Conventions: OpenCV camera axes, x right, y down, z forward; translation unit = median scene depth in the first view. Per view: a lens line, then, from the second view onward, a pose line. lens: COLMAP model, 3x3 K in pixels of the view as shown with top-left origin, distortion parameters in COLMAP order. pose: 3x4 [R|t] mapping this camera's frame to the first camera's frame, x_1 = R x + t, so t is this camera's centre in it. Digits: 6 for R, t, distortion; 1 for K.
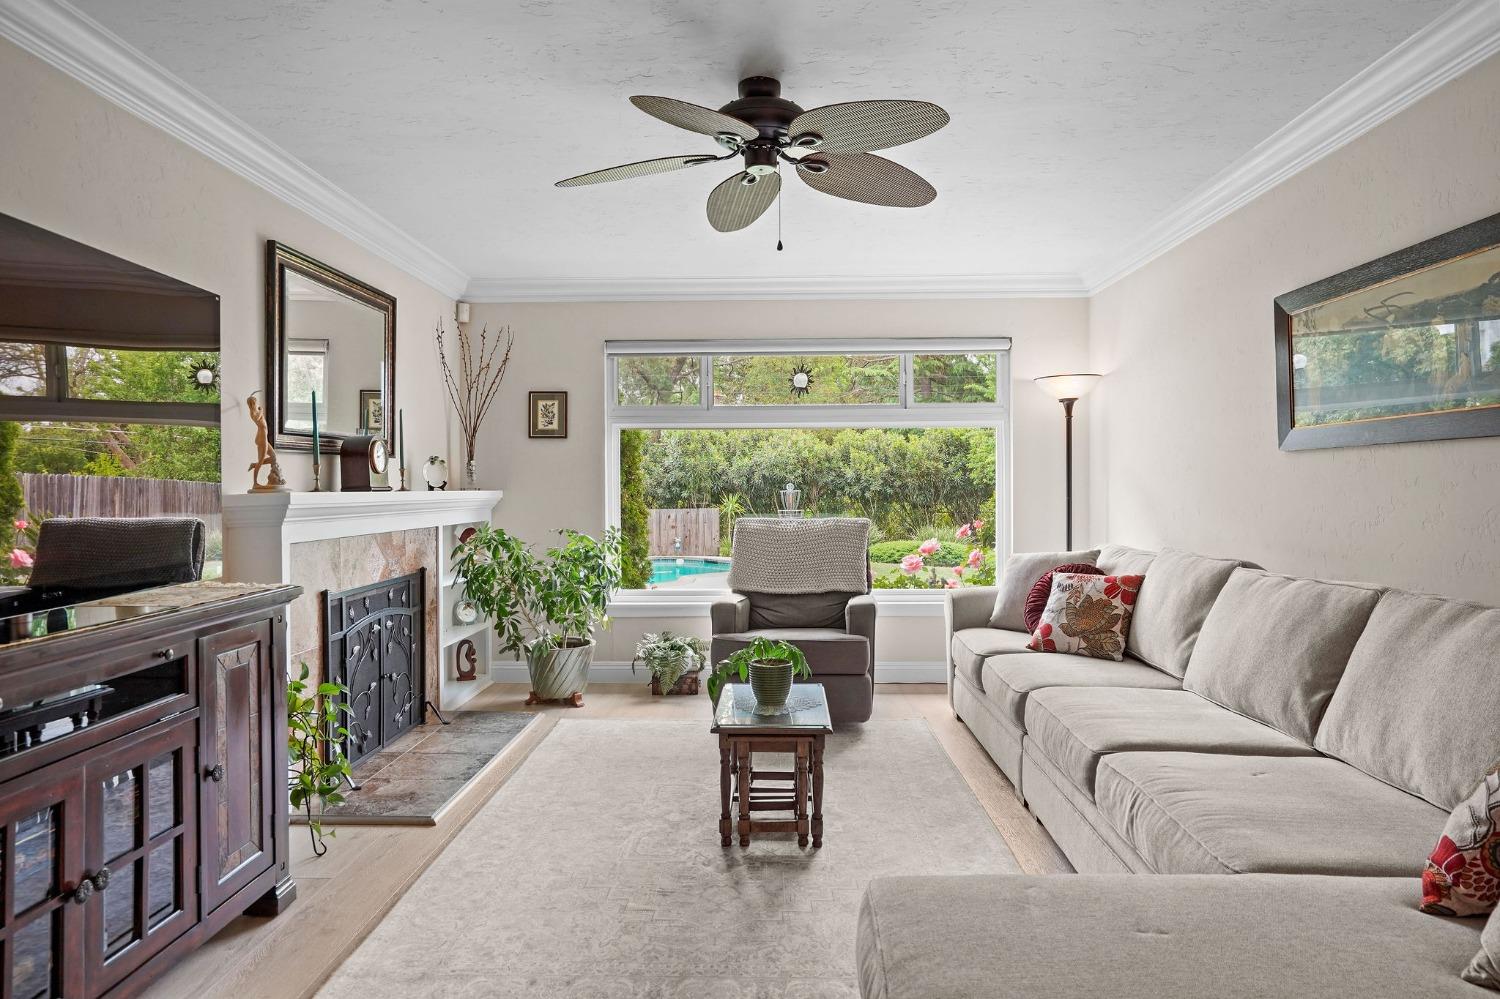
lens RADIAL K [[931.8, 0, 753.2], [0, 931.8, 487.6], [0, 0, 1]] dist [-0.038360, 0.054271]
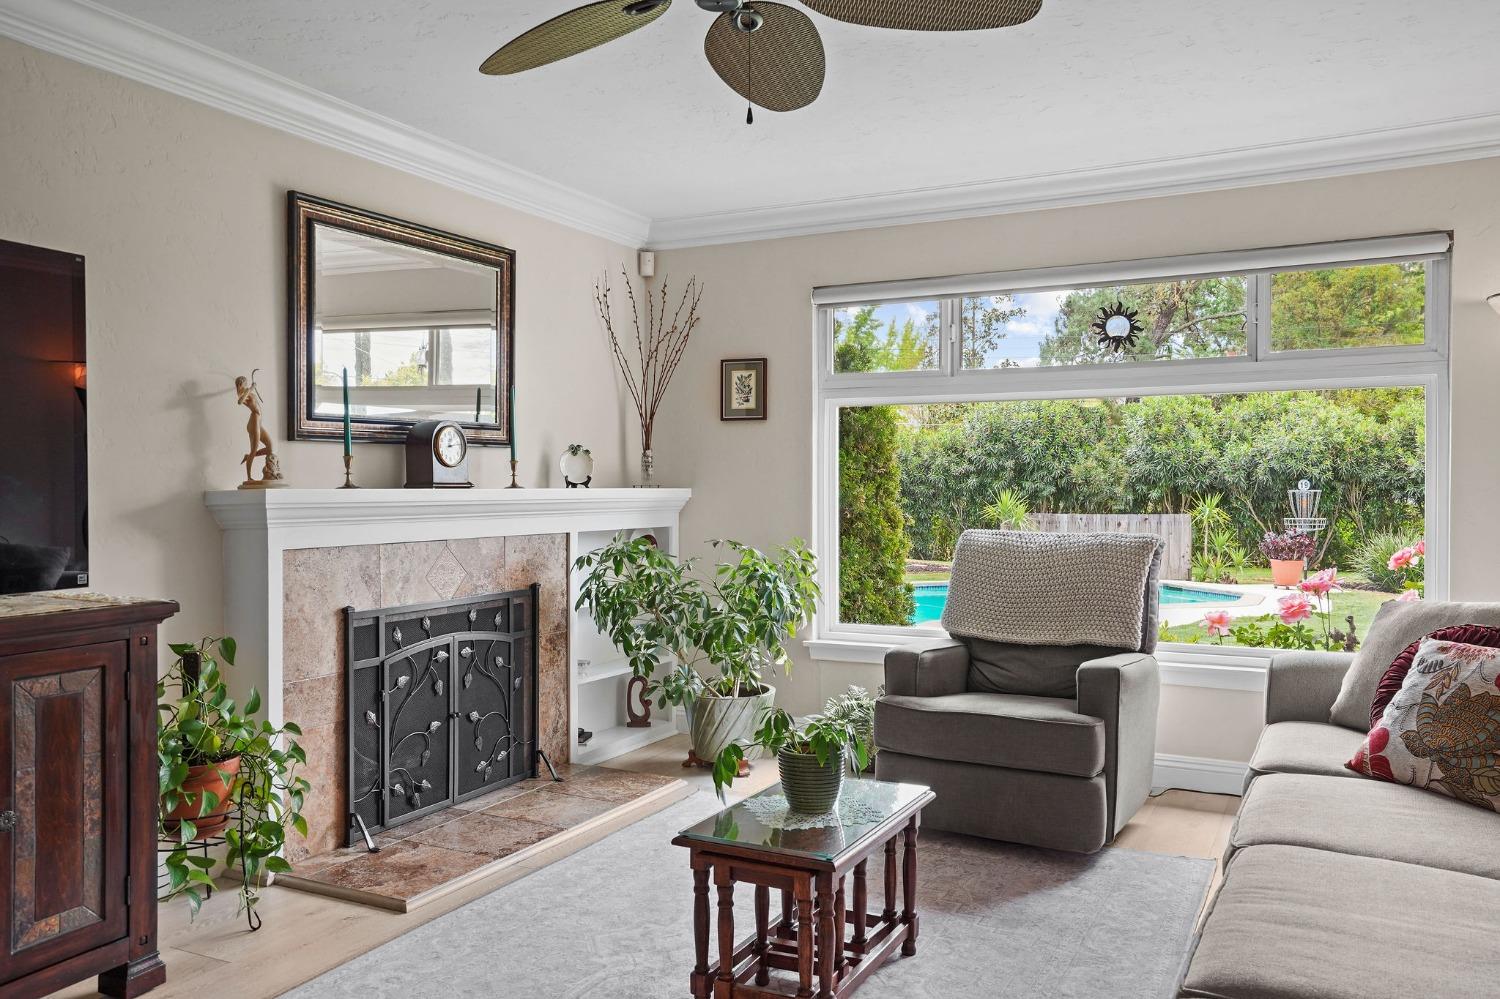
lens RADIAL K [[1170.7, 0, 748.9], [0, 1170.7, 494.8], [0, 0, 1]] dist [-0.002396, 0.063304]
pose [[0.899733, 0.007525, -0.436376, 0.285408], [-0.003838, 0.999949, 0.009330, -0.000955], [0.436424, -0.006720, 0.899716, 0.188732]]
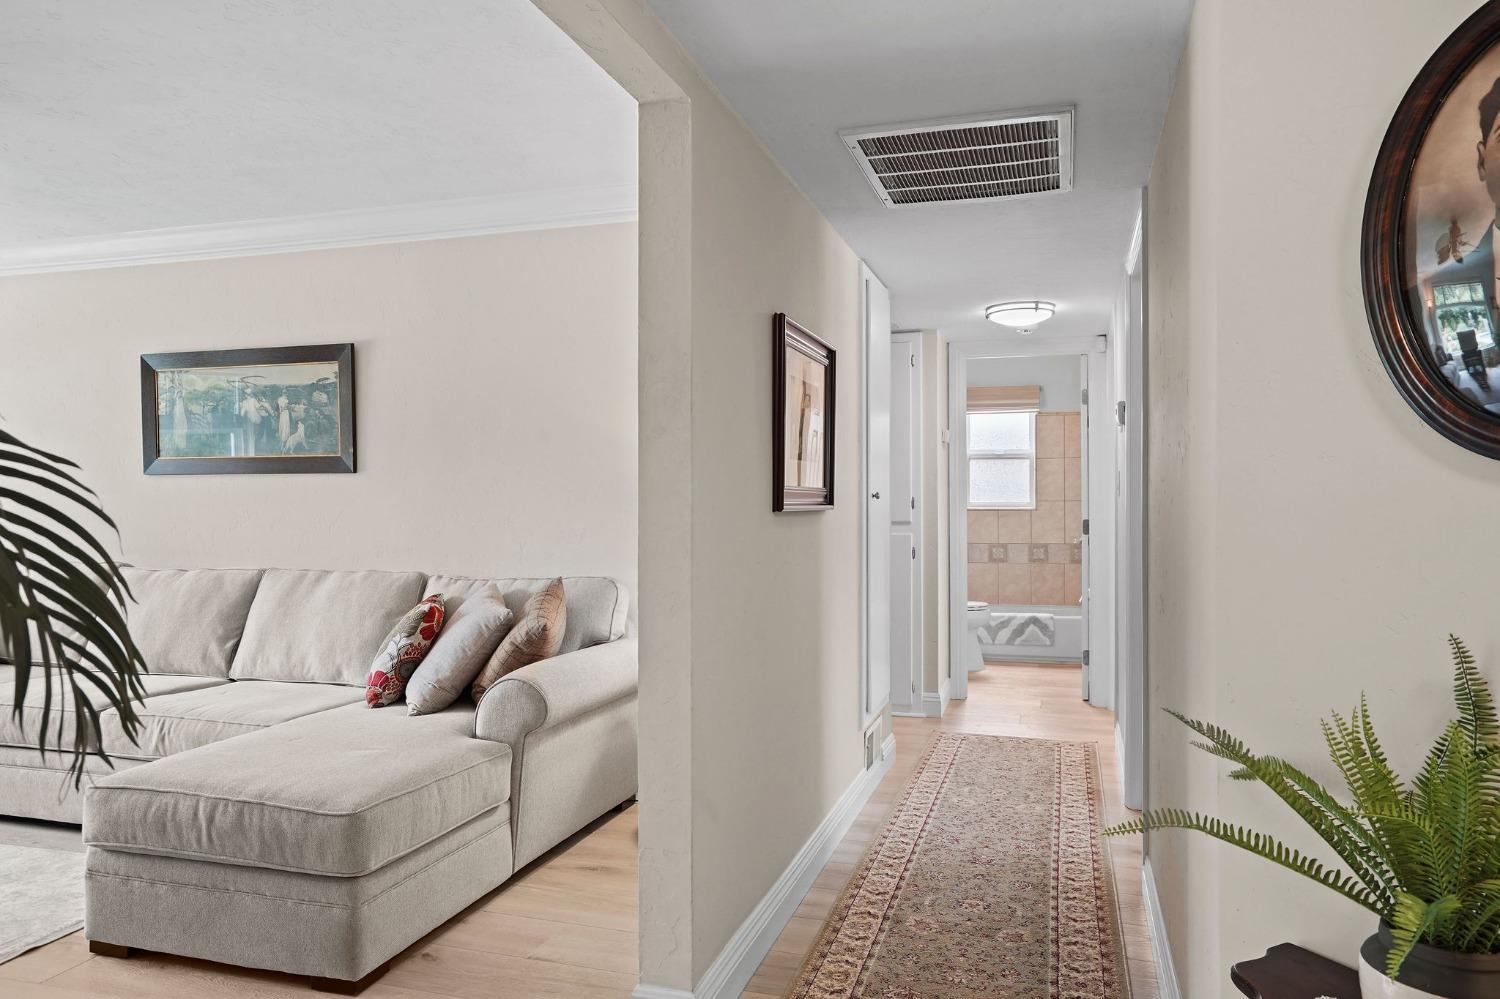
lens RADIAL K [[1010.5, 0, 746.3], [0, 1010.5, 503.7], [0, 0, 1]] dist [-0.006444, 0.046095]
pose [[0.280789, 0.004563, 0.959759, -0.654766], [0.000952, 0.999987, -0.005033, 0.008682], [-0.959769, 0.002326, 0.280781, -0.229930]]
